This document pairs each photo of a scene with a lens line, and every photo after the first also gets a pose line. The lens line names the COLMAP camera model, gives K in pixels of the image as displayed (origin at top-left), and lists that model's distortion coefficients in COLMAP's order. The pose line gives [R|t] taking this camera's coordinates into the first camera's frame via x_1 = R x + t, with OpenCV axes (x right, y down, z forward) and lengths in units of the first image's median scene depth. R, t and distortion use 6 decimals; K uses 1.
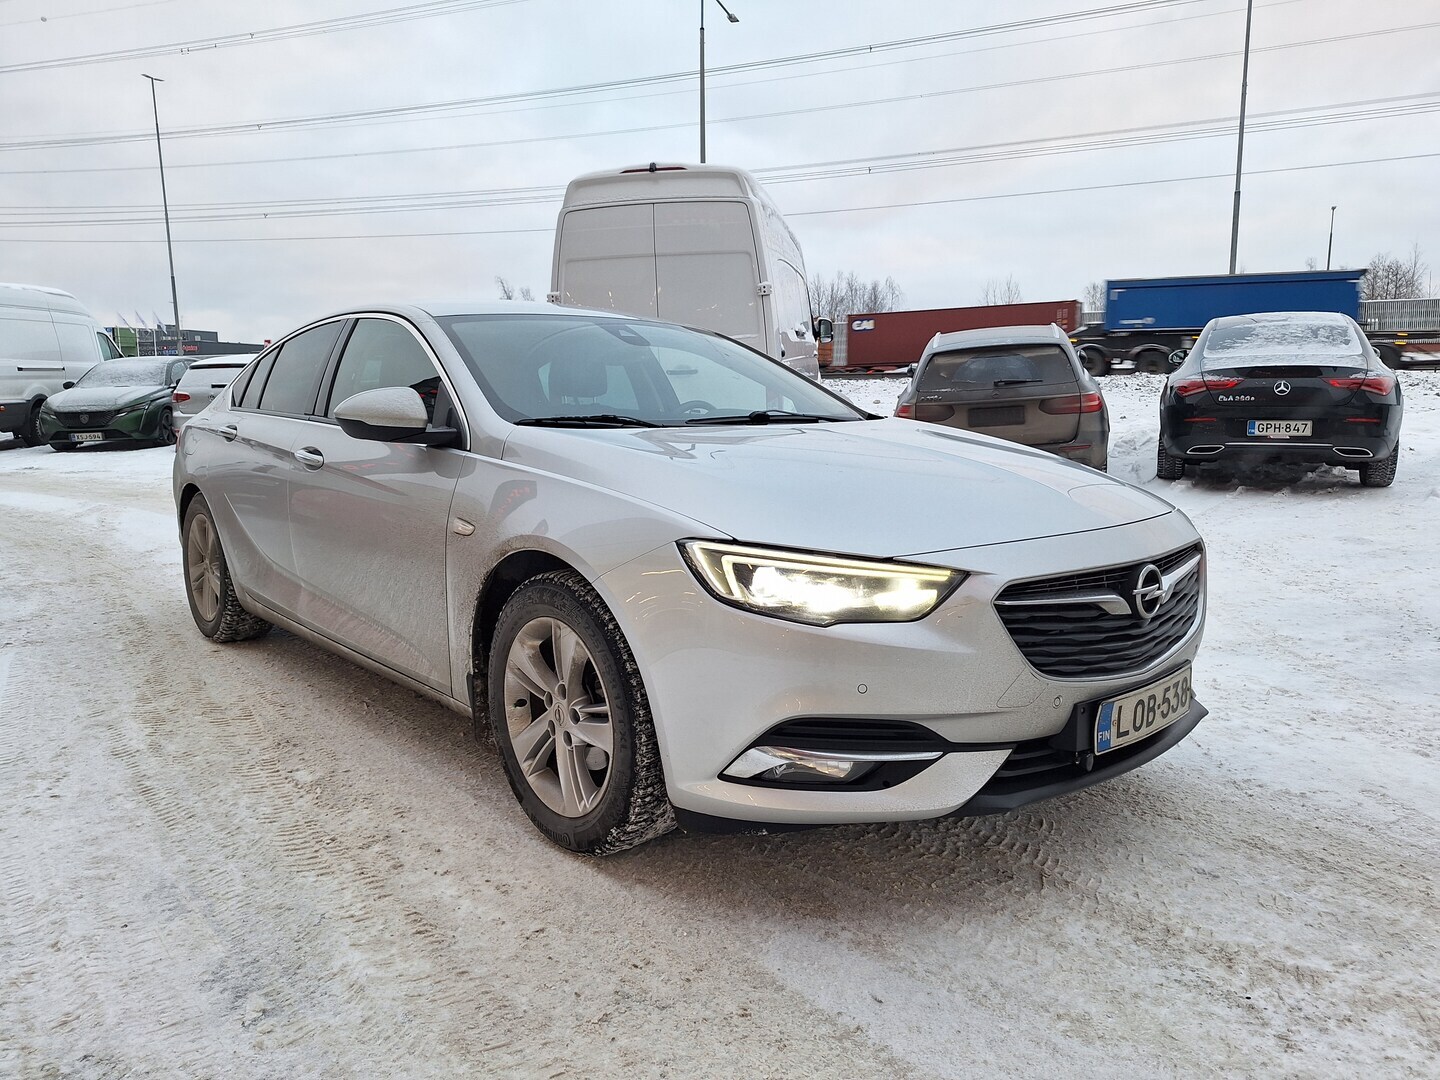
lens RADIAL K [[967.2, 0, 721.1], [0, 967.2, 567.1], [0, 0, 1]] dist [0.029443, -0.004934]
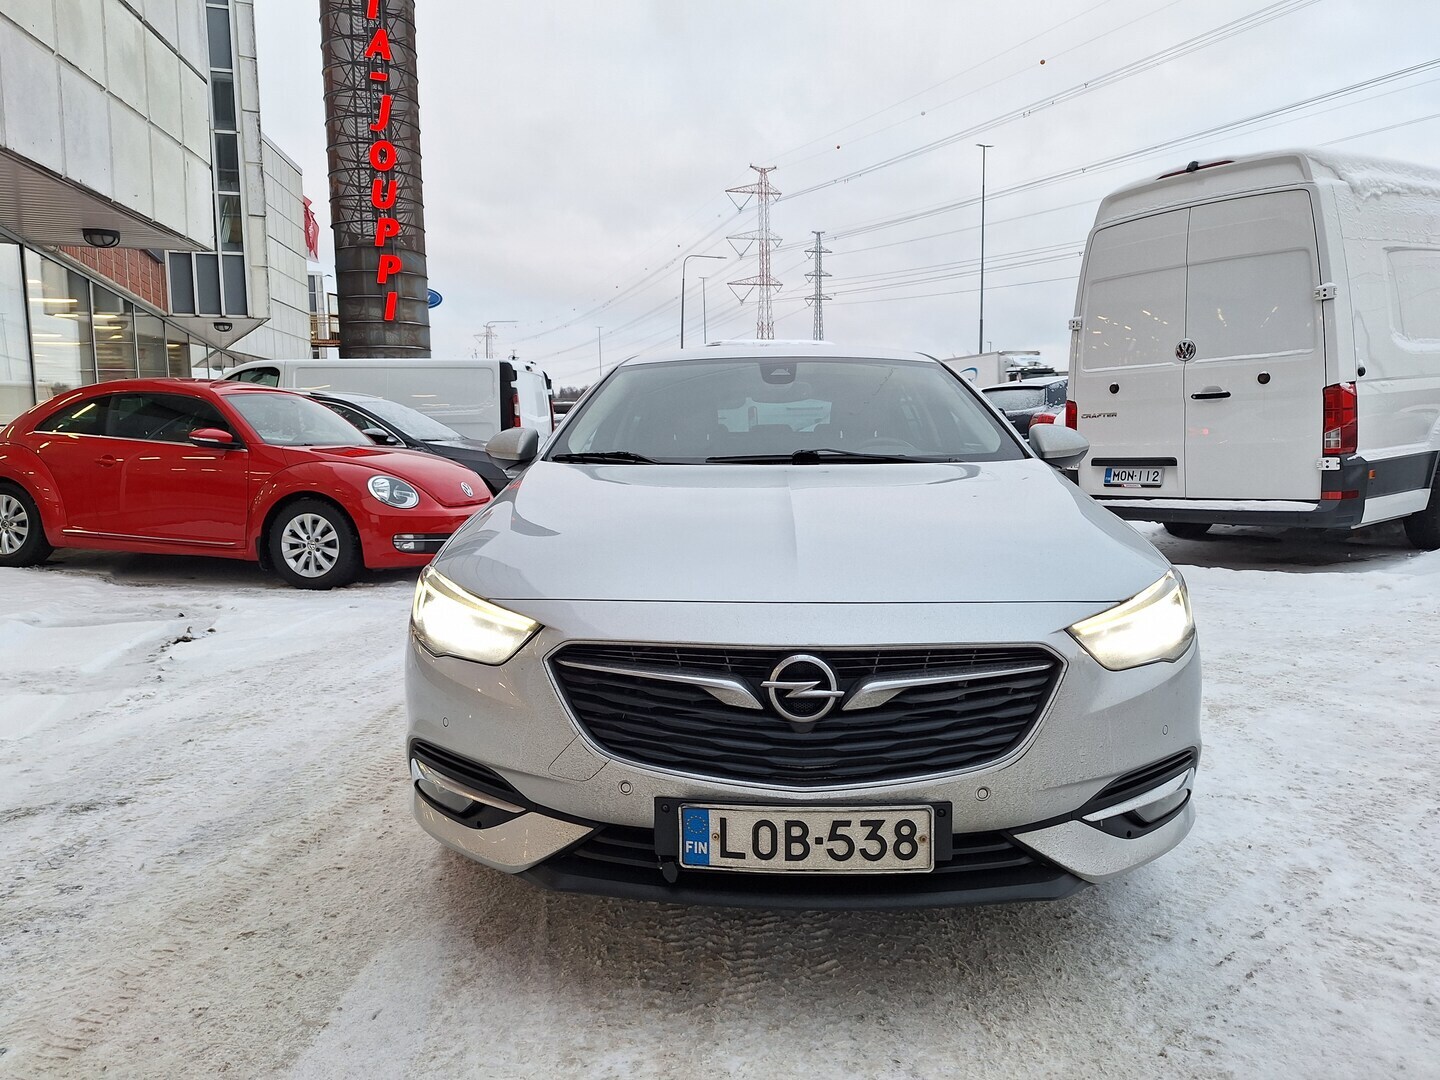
lens RADIAL K [[969.1, 0, 714.1], [0, 969.1, 537.0], [0, 0, 1]] dist [0.042388, -0.039568]
pose [[0.724893, 0.079321, -0.684279, 0.935198], [-0.118142, 0.992946, -0.010053, -0.082527], [0.678655, 0.088130, 0.729151, 0.369649]]
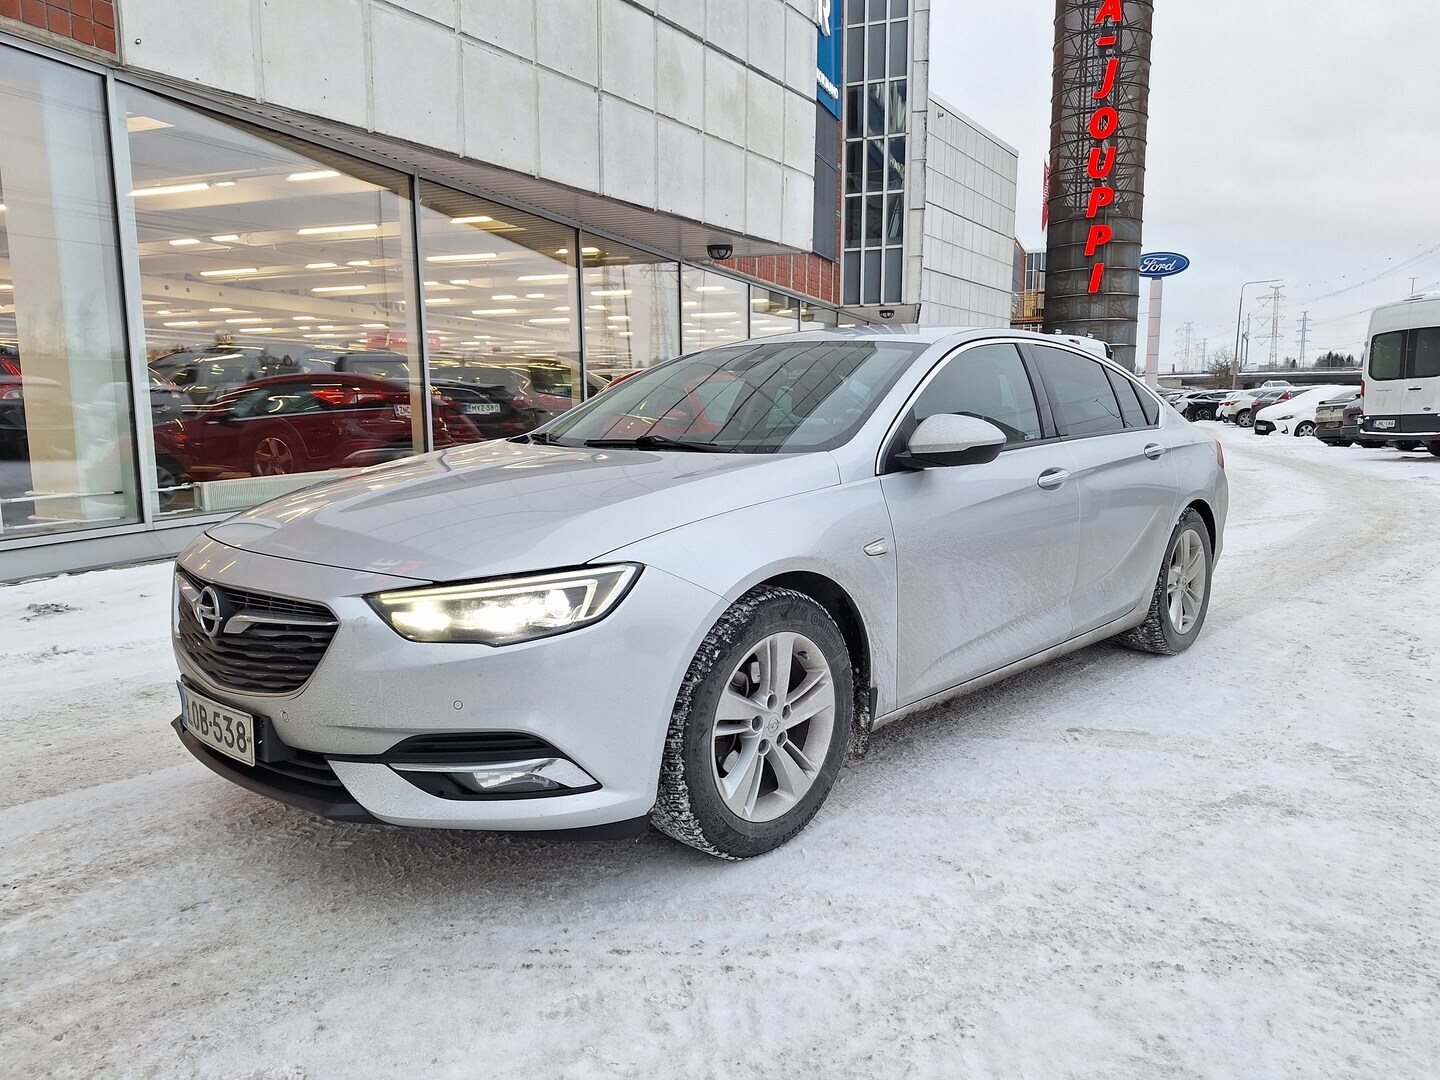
lens RADIAL K [[969.1, 0, 714.1], [0, 969.1, 537.0], [0, 0, 1]] dist [0.042388, -0.039568]
pose [[0.127518, 0.138144, -0.982169, 1.574792], [-0.169118, 0.978780, 0.115710, -0.276269], [0.977312, 0.151347, 0.148174, 1.379055]]
